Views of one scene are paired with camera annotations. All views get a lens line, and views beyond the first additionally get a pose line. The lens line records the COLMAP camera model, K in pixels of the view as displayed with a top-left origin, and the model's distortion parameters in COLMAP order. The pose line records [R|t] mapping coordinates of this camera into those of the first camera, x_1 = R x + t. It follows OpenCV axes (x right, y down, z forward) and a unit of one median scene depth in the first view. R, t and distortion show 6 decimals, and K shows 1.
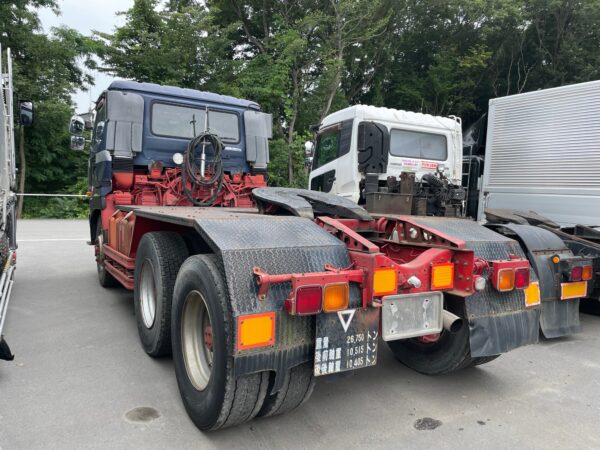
lens RADIAL K [[460.3, 0, 303.5], [0, 460.3, 226.5], [0, 0, 1]] dist [0.073058, -0.103658]
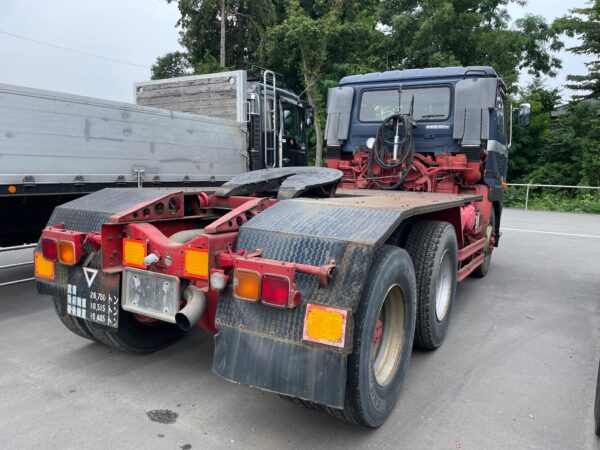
lens RADIAL K [[460.3, 0, 303.5], [0, 460.3, 226.5], [0, 0, 1]] dist [0.073058, -0.103658]
pose [[0.483899, 0.087063, -0.870782, 0.568435], [-0.071749, 0.995636, 0.059675, -0.012585], [0.872178, 0.033602, 0.488034, 0.377818]]
